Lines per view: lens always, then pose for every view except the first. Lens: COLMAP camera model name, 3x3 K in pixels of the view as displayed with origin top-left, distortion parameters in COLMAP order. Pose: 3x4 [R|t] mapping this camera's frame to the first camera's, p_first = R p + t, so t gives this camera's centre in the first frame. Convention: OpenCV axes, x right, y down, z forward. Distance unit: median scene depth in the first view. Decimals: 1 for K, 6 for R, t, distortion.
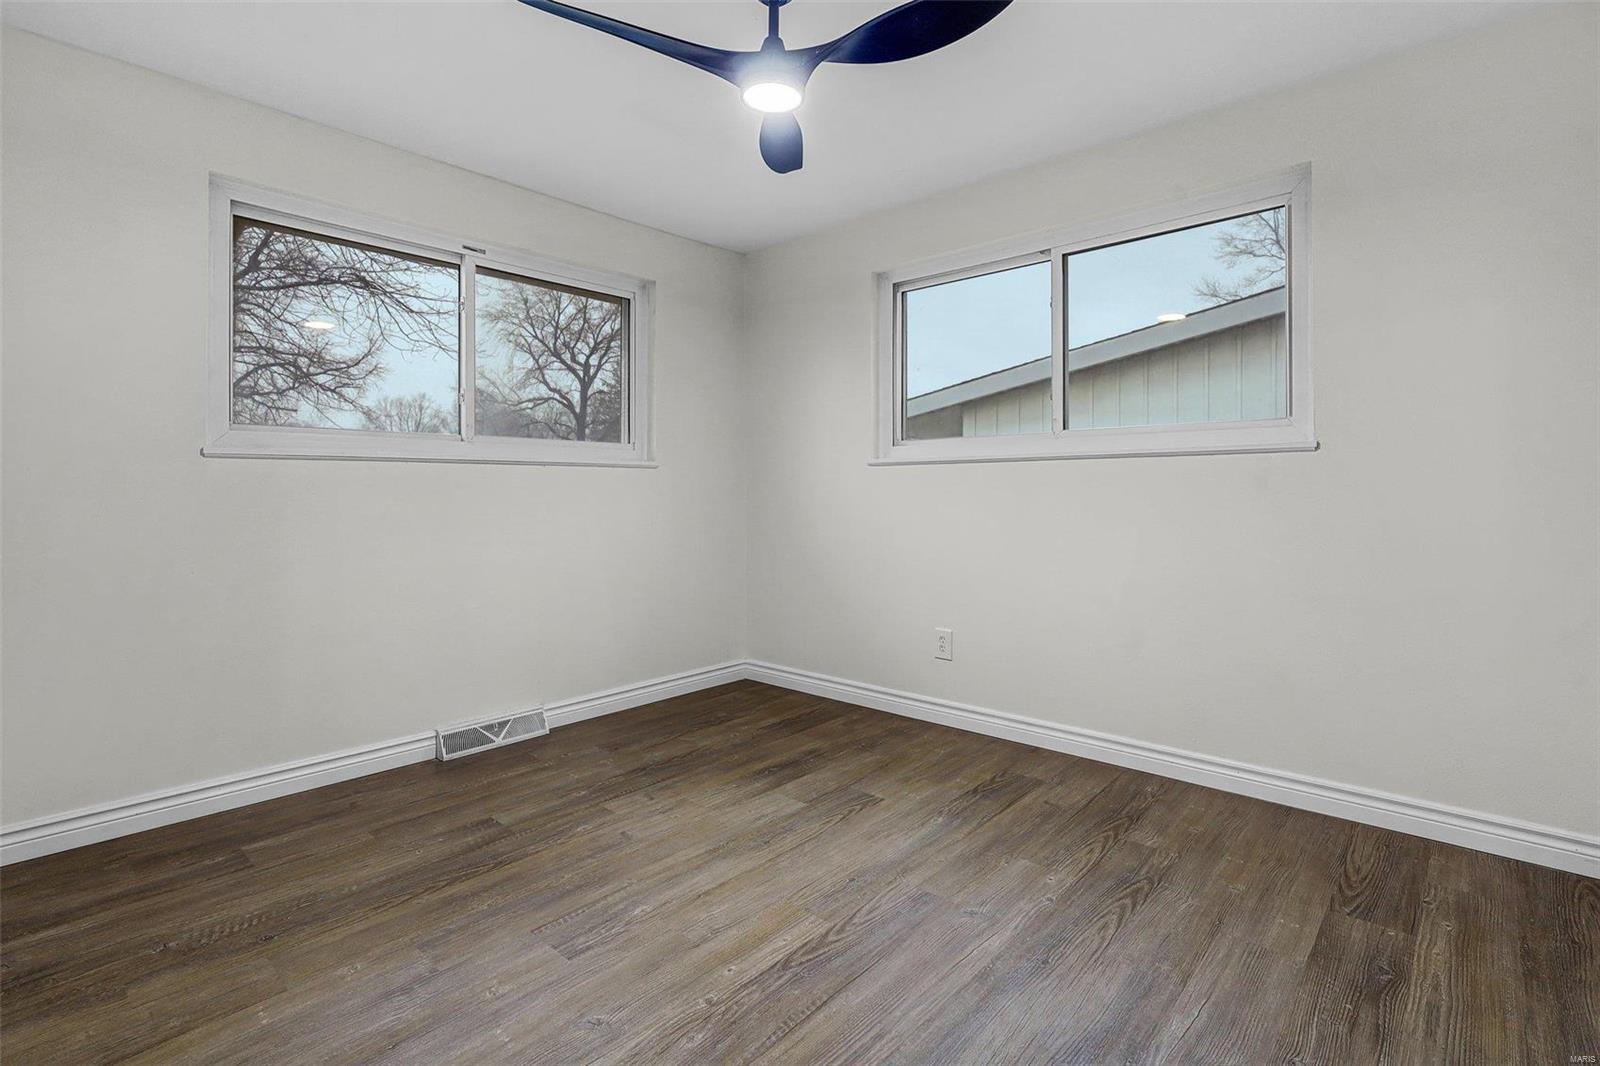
lens RADIAL K [[755.2, 0, 803.7], [0, 755.2, 489.7], [0, 0, 1]] dist [-0.002951, 0.003504]
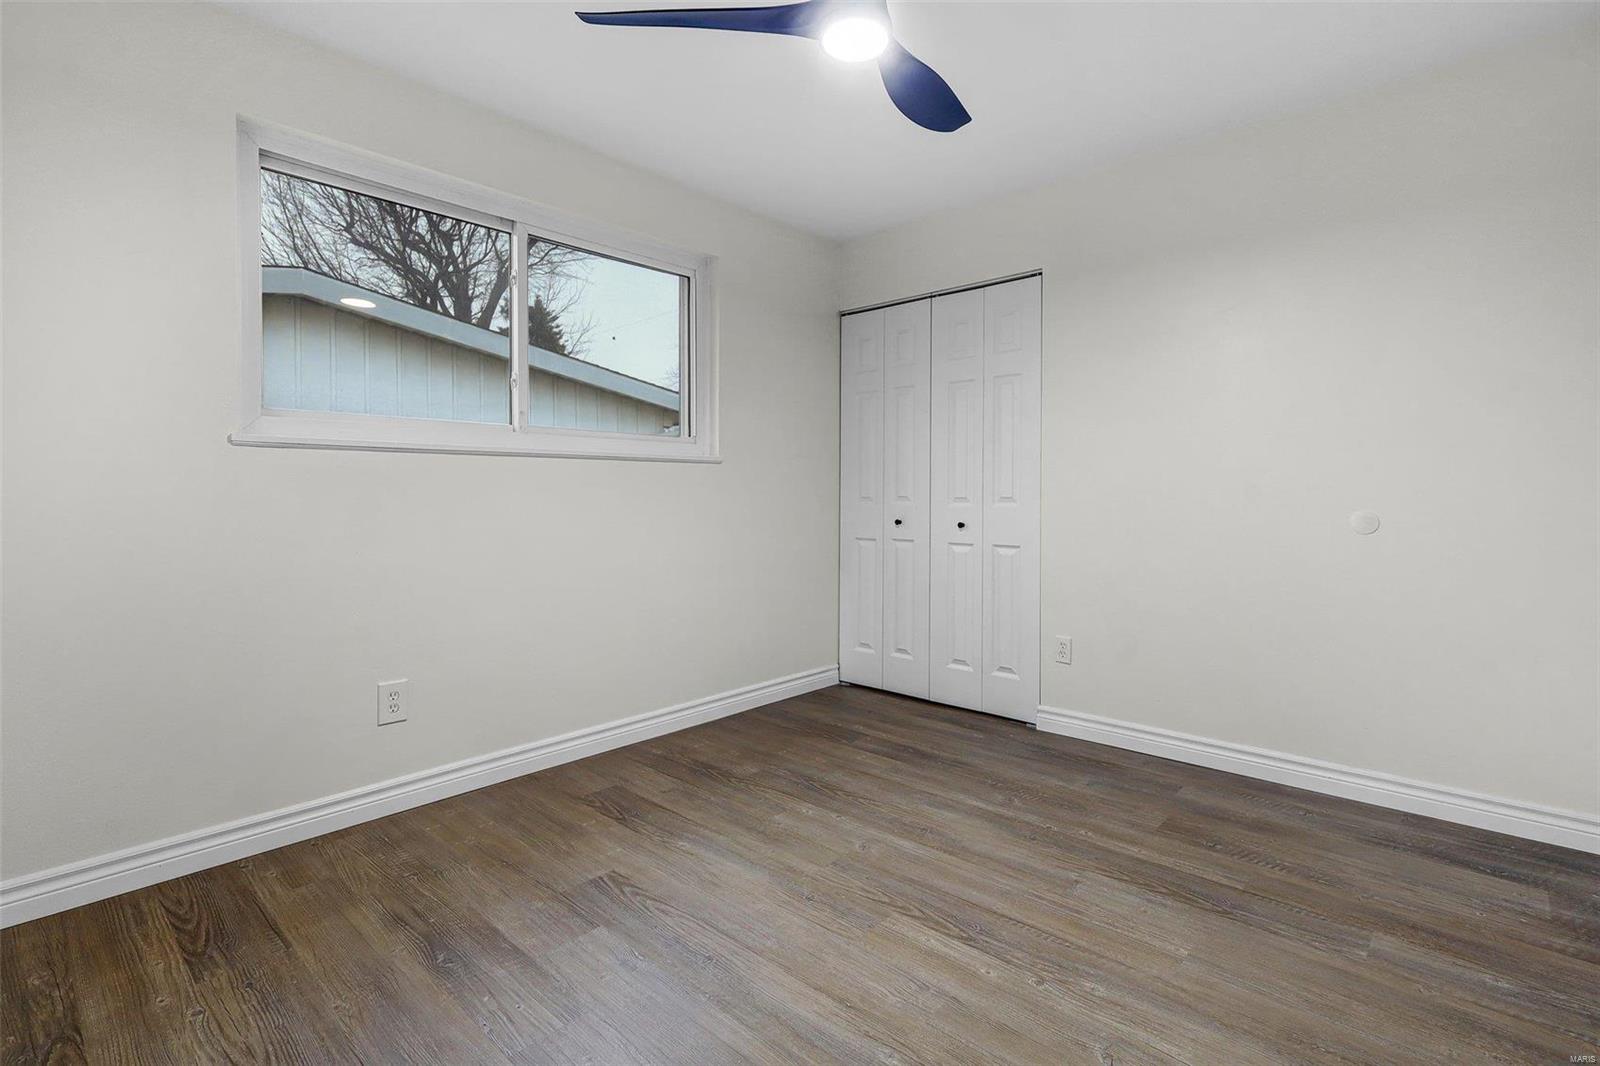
lens RADIAL K [[755.2, 0, 803.7], [0, 755.2, 489.7], [0, 0, 1]] dist [-0.002951, 0.003504]
pose [[0.002803, 0.011079, 0.999935, -0.840100], [-0.002307, 0.999936, -0.011072, 0.017096], [-0.999993, -0.002276, 0.002829, 0.959212]]
